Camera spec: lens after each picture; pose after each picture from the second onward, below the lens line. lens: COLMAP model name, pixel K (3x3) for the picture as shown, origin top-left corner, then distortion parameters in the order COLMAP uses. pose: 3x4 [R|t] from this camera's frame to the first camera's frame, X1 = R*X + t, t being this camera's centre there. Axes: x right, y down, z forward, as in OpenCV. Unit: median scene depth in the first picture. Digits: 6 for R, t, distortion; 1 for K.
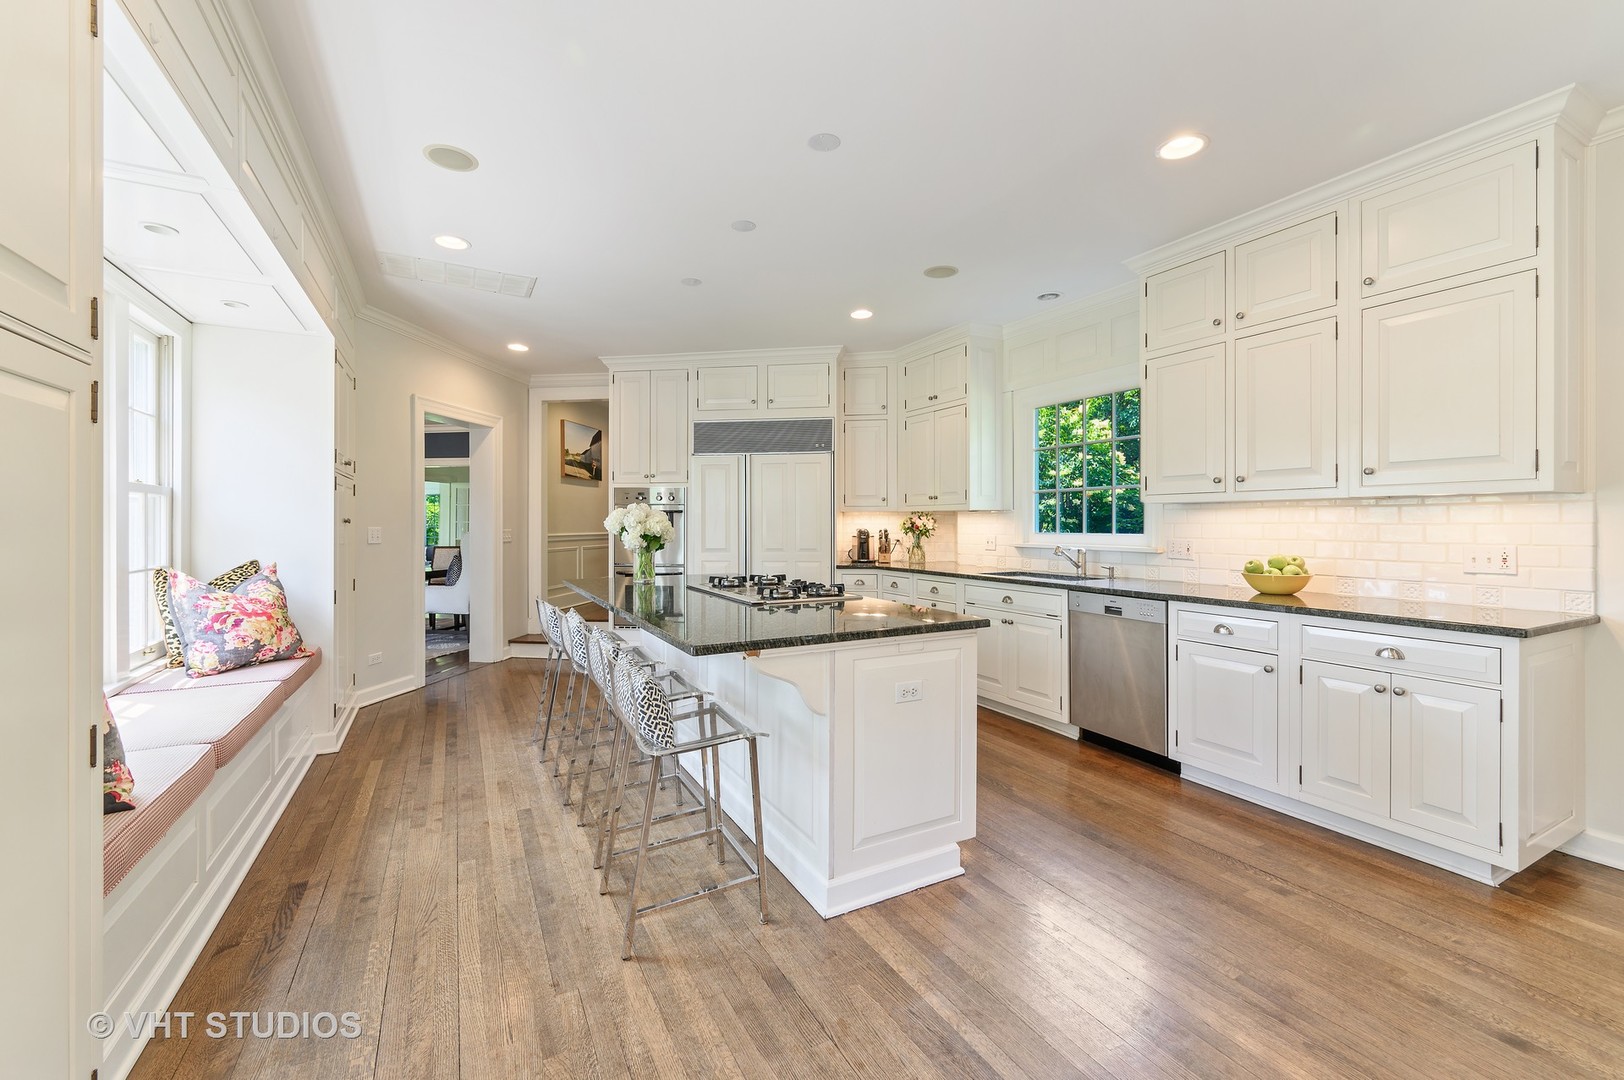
lens RADIAL K [[671.5, 0, 816.7], [0, 671.5, 522.8], [0, 0, 1]] dist [0.008487, 0.000168]
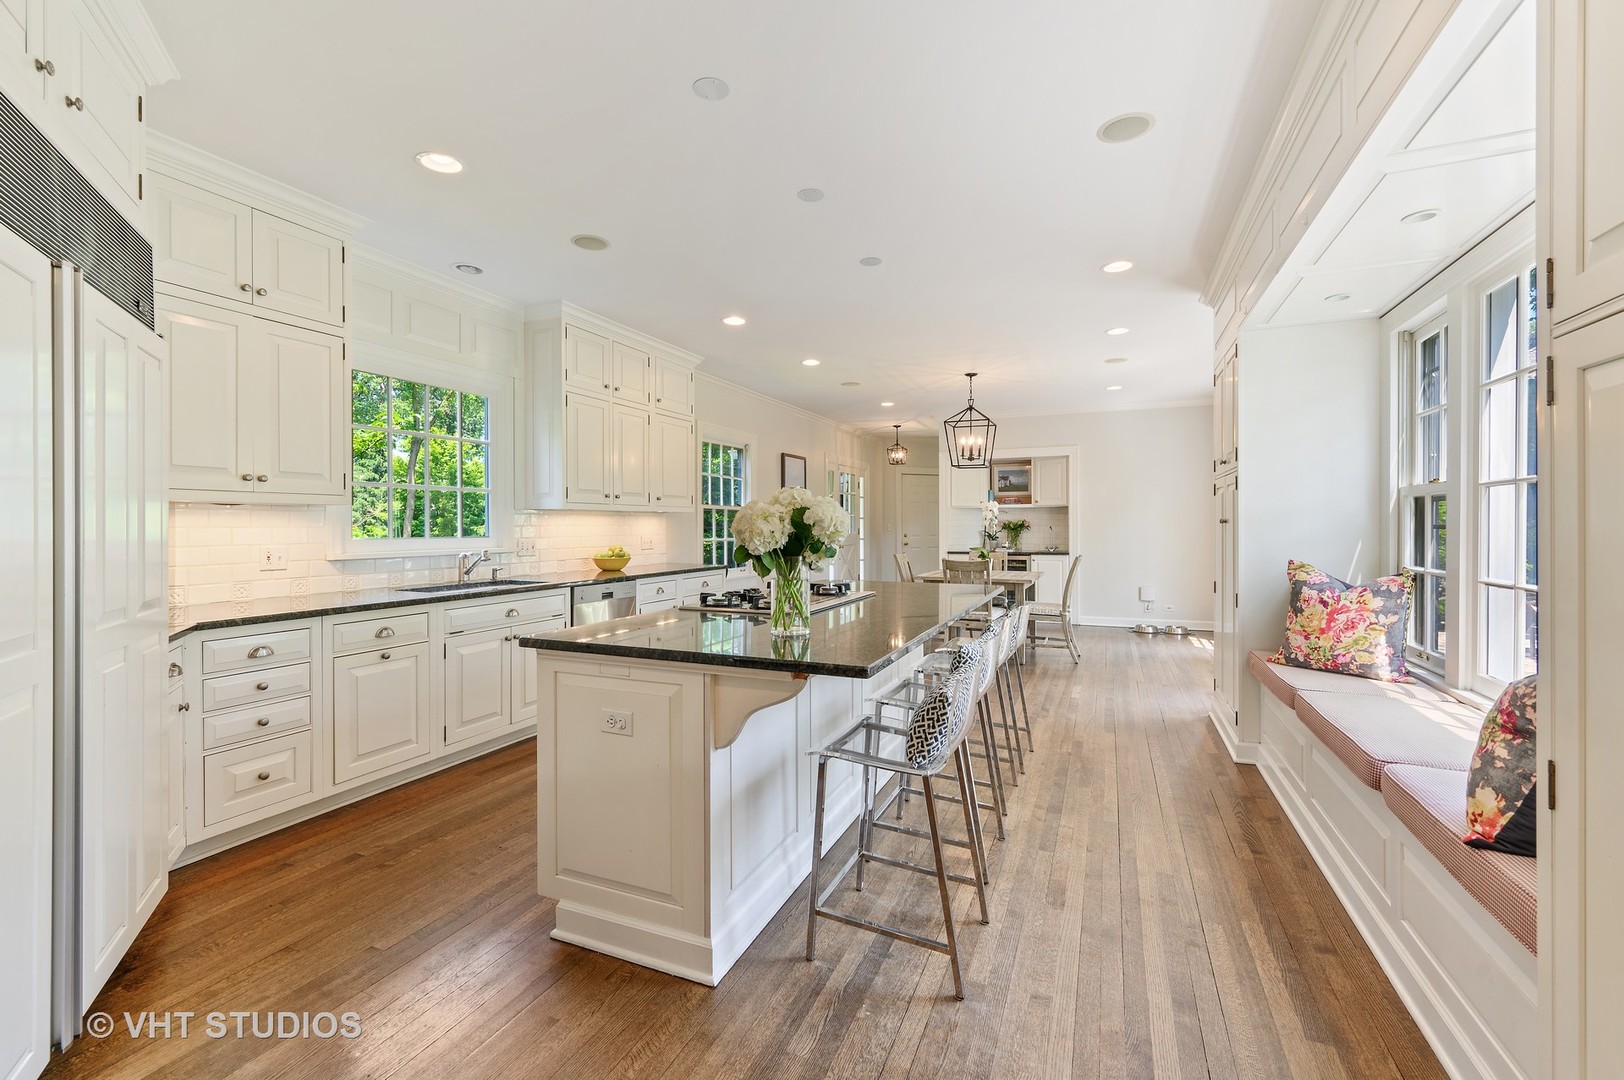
lens RADIAL K [[671.5, 0, 814.5], [0, 671.5, 528.4], [0, 0, 1]] dist [0.008487, 0.000168]
pose [[-0.617027, -0.001455, 0.786941, -0.703737], [0.002733, 0.999988, 0.003992, 0.002158], [-0.786938, 0.004614, -0.617015, 1.333611]]
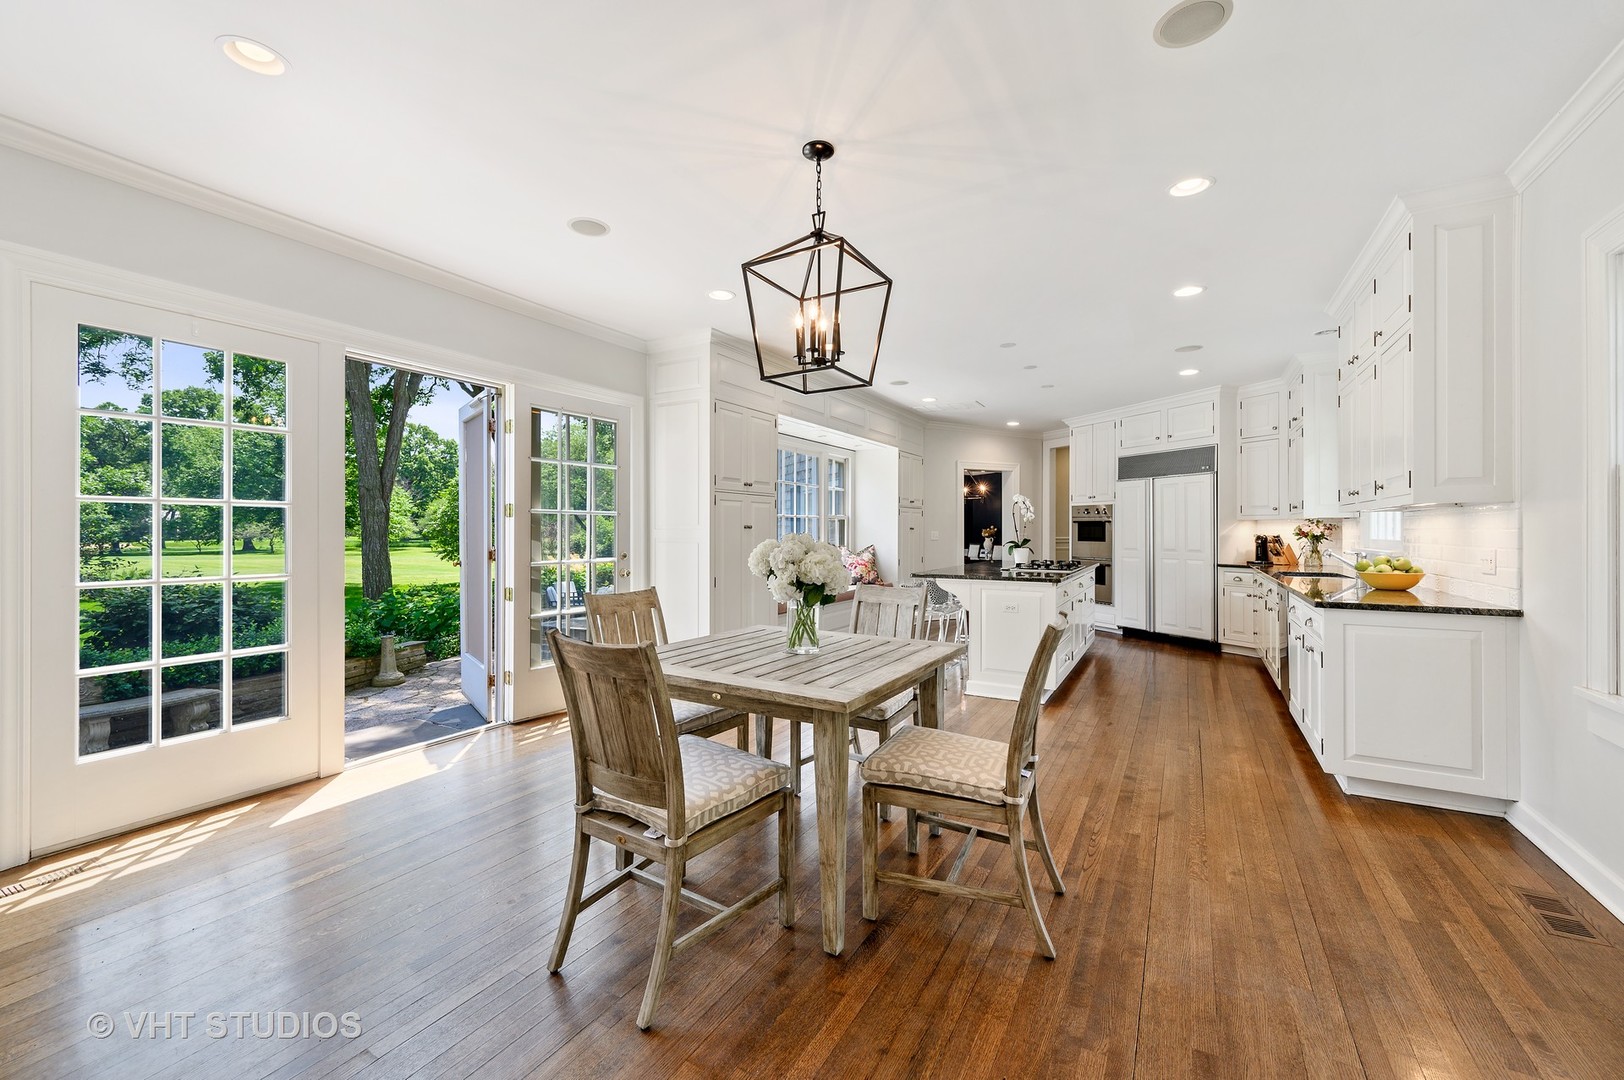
lens RADIAL K [[643.3, 0, 807.6], [0, 643.3, 528.7], [0, 0, 1]] dist [0.002672, 0.000088]
pose [[0.520620, -0.001729, -0.853787, 0.905191], [0.000006, 0.999998, -0.002022, 0.001629], [0.853789, 0.001048, 0.520619, -0.360046]]
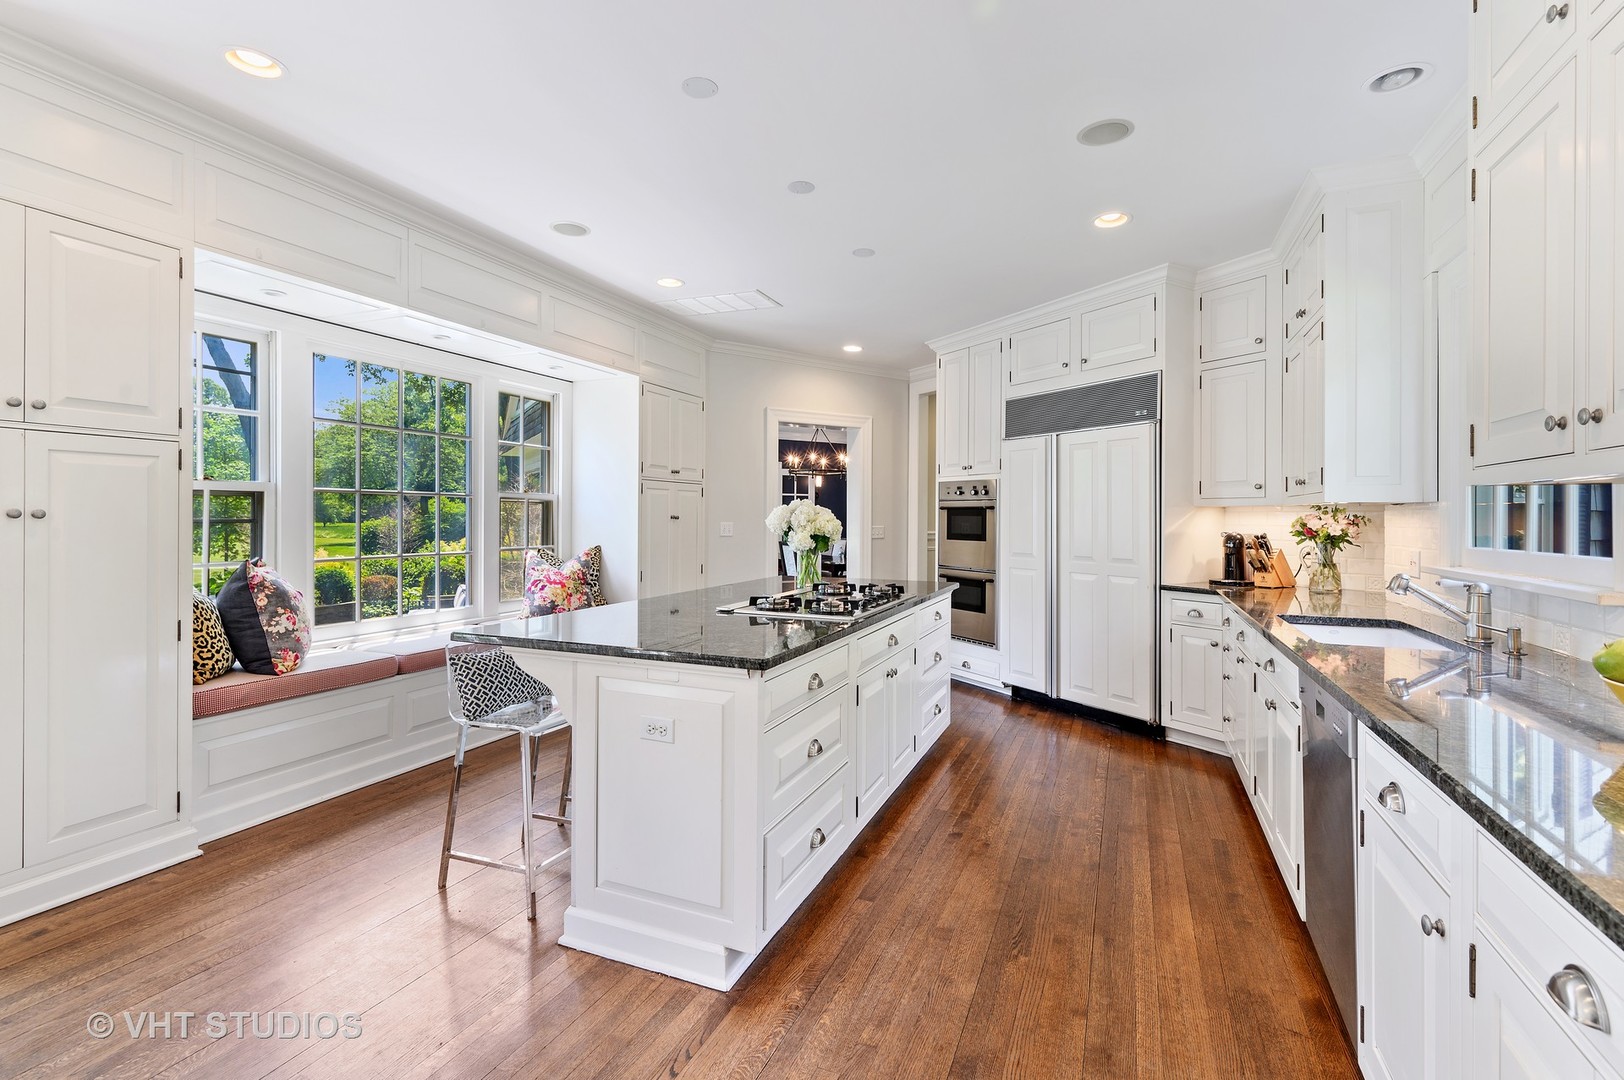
lens RADIAL K [[744.7, 0, 797.8], [0, 744.7, 515.5], [0, 0, 1]] dist [-0.002987, -0.000025]
pose [[0.614362, 0.001998, -0.789022, 0.561931], [-0.006095, 0.999979, -0.002214, -0.005326], [0.789001, 0.006170, 0.614361, 0.335861]]
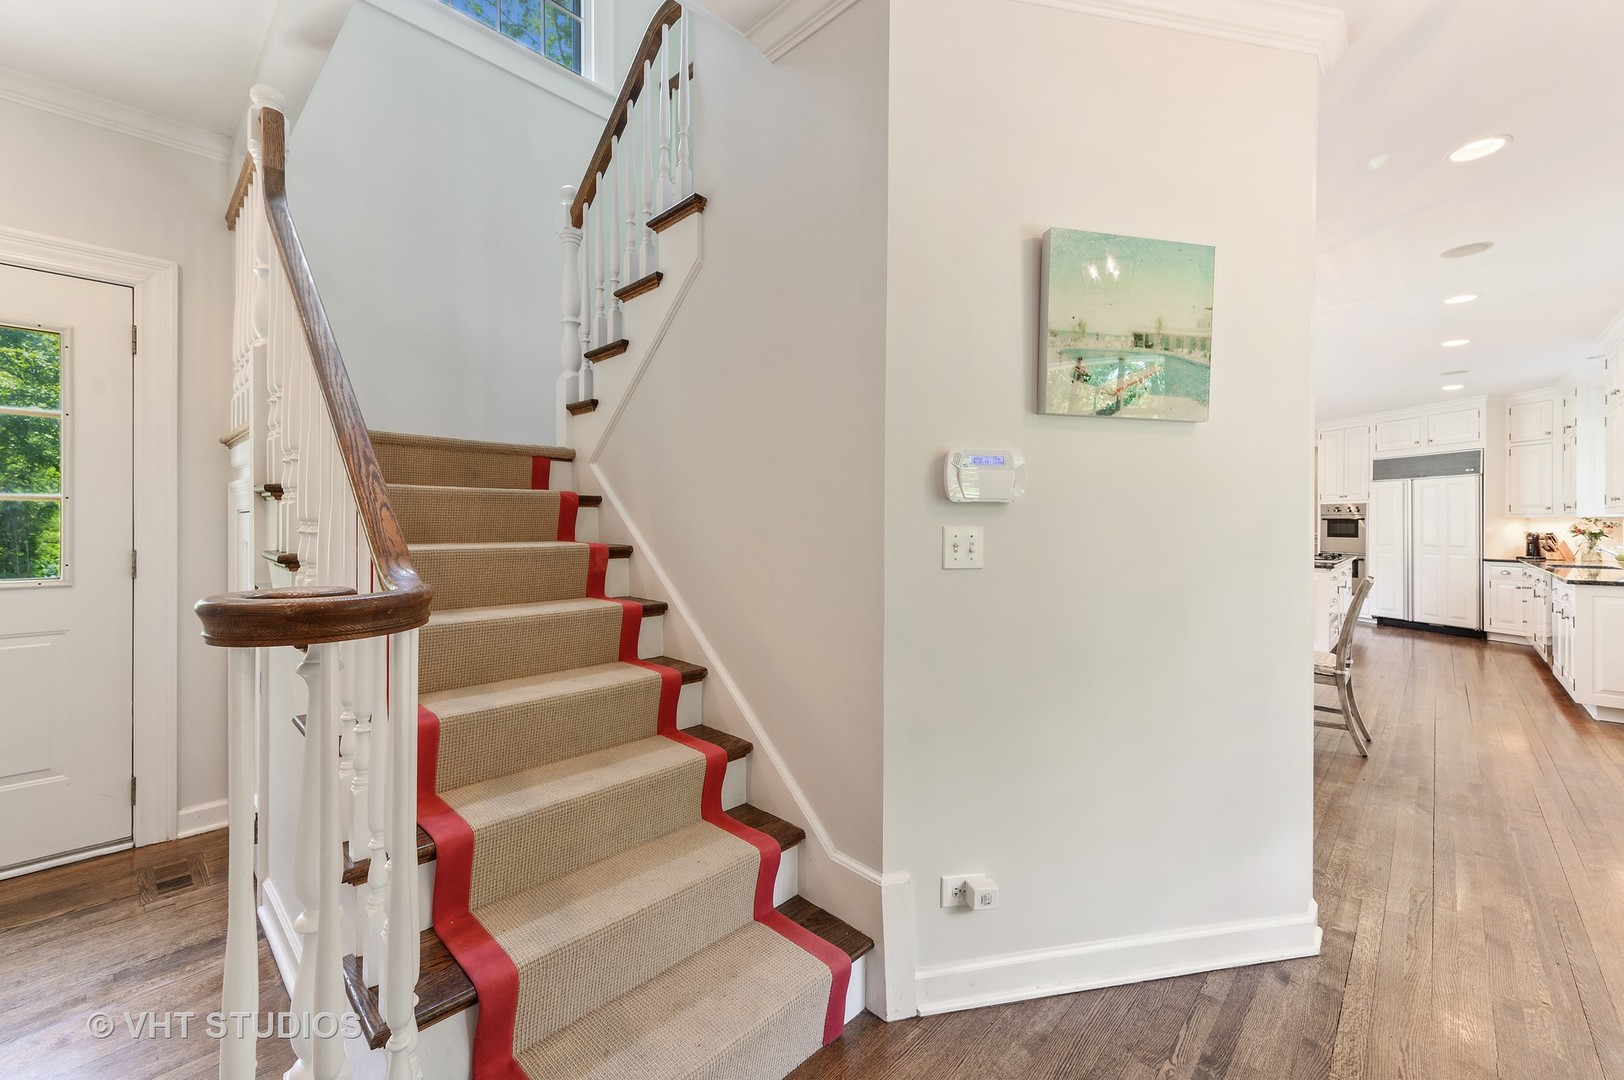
lens RADIAL K [[643.3, 0, 819.0], [0, 643.3, 521.4], [0, 0, 1]] dist [0.002672, 0.000088]
pose [[0.306314, -0.003885, -0.951923, 1.192224], [-0.007272, 0.999953, -0.006421, 0.009934], [0.951903, 0.008889, 0.306271, -0.926764]]
